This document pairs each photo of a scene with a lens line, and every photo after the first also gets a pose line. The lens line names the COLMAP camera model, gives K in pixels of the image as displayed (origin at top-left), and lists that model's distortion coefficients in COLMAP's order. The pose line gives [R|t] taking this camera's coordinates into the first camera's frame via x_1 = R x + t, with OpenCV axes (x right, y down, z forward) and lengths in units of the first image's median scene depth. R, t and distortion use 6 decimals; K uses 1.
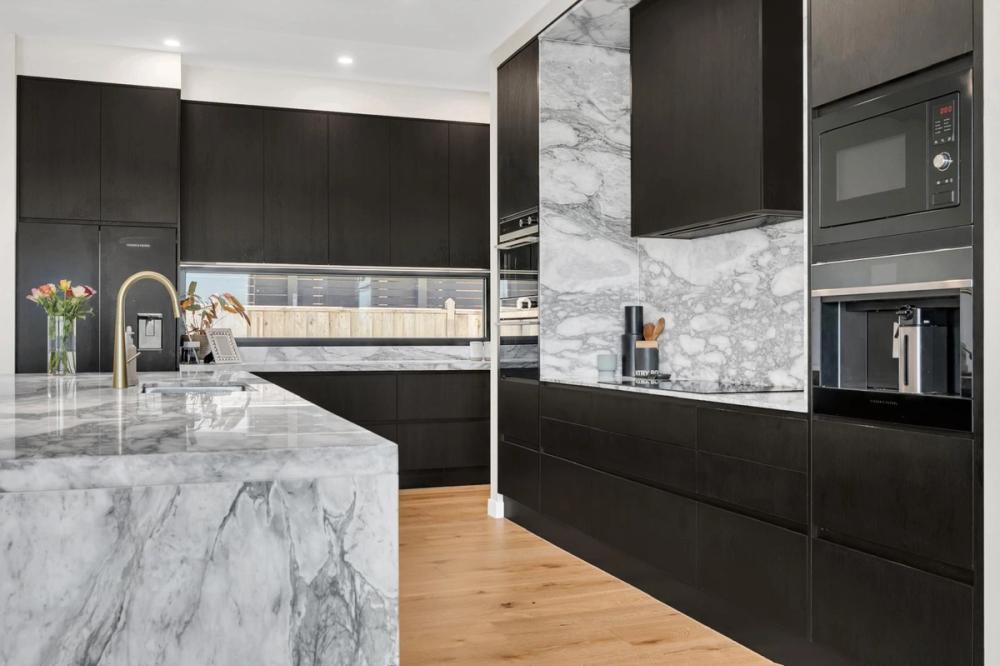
lens RADIAL K [[905.4, 0, 498.3], [0, 905.4, 337.8], [0, 0, 1]] dist [-0.016933, 0.000000]
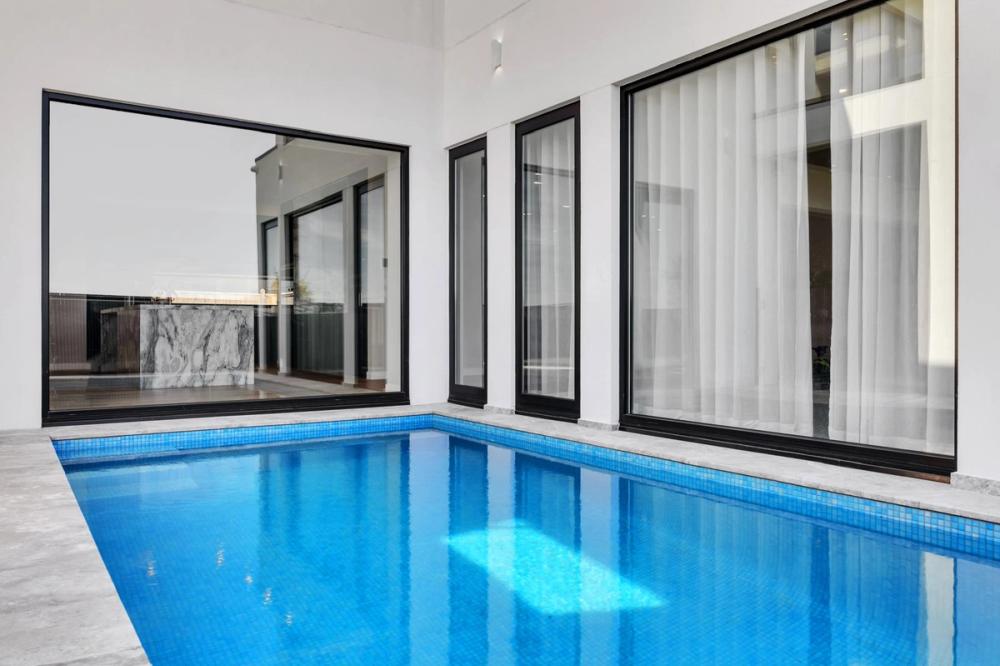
lens RADIAL K [[743.5, 0, 498.9], [0, 743.5, 332.0], [0, 0, 1]] dist [-0.002735, -0.000573]
pose [[0.967319, 0.000311, 0.253563, 0.086527], [-0.002371, 0.999967, 0.007819, 0.091467], [-0.253552, -0.008165, 0.967287, -1.664584]]
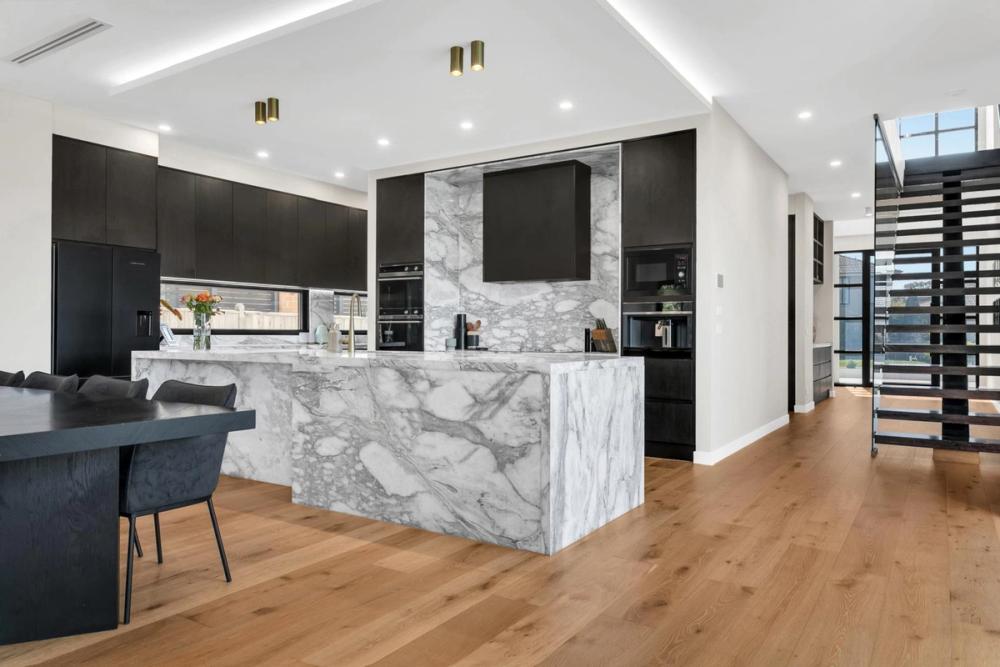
lens RADIAL K [[676.5, 0, 500.7], [0, 676.5, 330.5], [0, 0, 1]] dist [0.001833, -0.000921]
pose [[0.798828, 0.006663, 0.601523, -0.762270], [-0.003928, 0.999975, -0.005861, 0.010807], [-0.601547, 0.002319, 0.798834, -0.279492]]
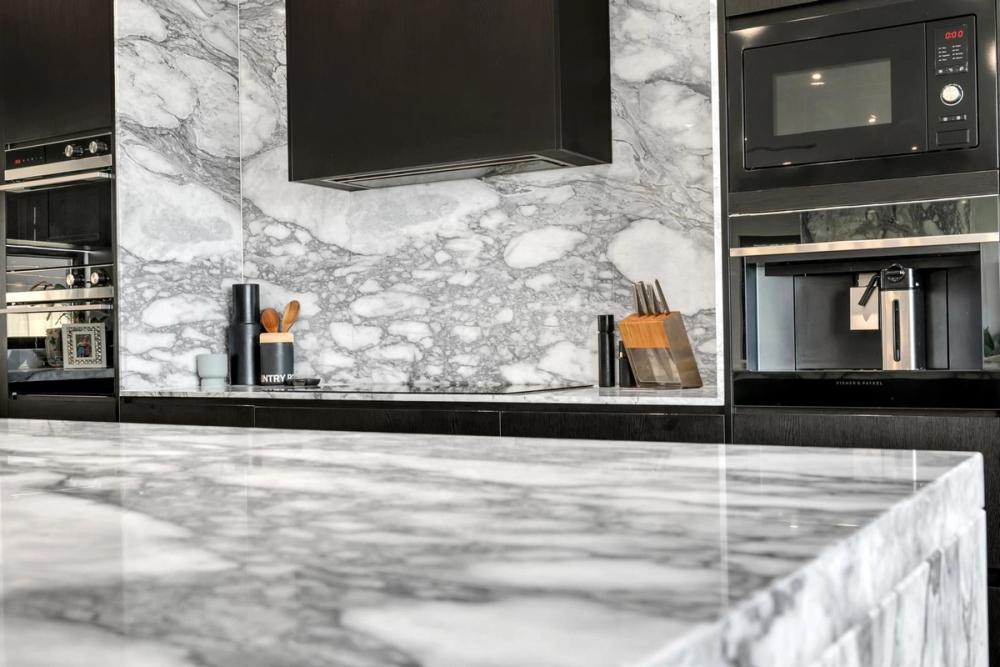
lens RADIAL K [[1106.4, 0, 499.2], [0, 1106.4, 334.5], [0, 0, 1]] dist [-0.014150, 0.000000]
pose [[0.782947, -0.006670, 0.622053, -0.254488], [0.016770, 0.999805, -0.010387, 0.017847], [-0.621863, 0.018564, 0.782906, 0.235710]]
